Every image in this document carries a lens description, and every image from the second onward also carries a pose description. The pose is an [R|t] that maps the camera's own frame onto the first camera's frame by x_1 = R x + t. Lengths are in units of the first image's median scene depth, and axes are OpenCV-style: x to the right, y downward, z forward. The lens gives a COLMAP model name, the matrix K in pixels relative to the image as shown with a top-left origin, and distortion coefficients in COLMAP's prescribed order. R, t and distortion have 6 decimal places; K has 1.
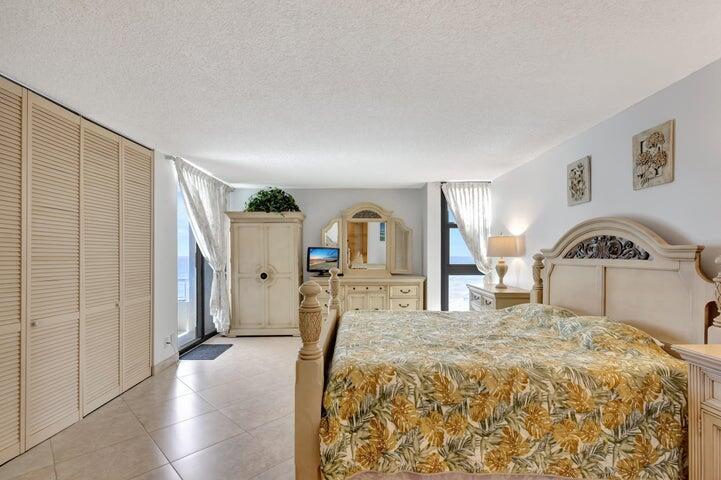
lens RADIAL K [[323.0, 0, 359.0], [0, 323.0, 255.0], [0, 0, 1]] dist [0.011555, 0.000087]
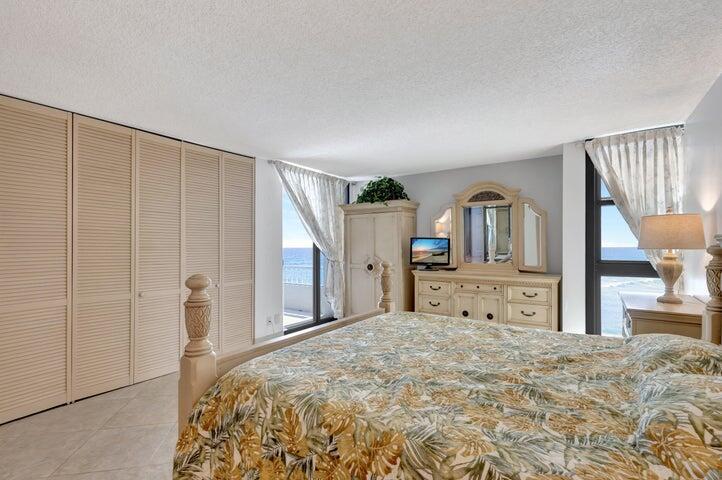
lens RADIAL K [[330.5, 0, 364.0], [0, 330.5, 244.7], [0, 0, 1]] dist [0.010848, 0.000086]
pose [[0.829689, -0.001044, -0.558225, 0.285882], [-0.000919, 0.999994, -0.003237, -0.000626], [0.558225, 0.003199, 0.829683, 0.165595]]
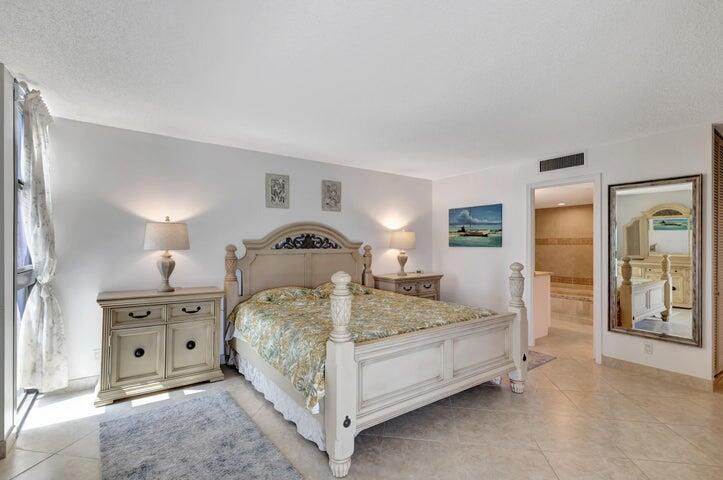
lens RADIAL K [[337.7, 0, 357.2], [0, 337.7, 243.8], [0, 0, 1]] dist [0.001851, 0.000081]
pose [[-0.577640, 0.001936, 0.816290, -0.403922], [0.003293, 0.999995, -0.000042, -0.006339], [-0.816285, 0.002664, -0.577643, 0.992974]]
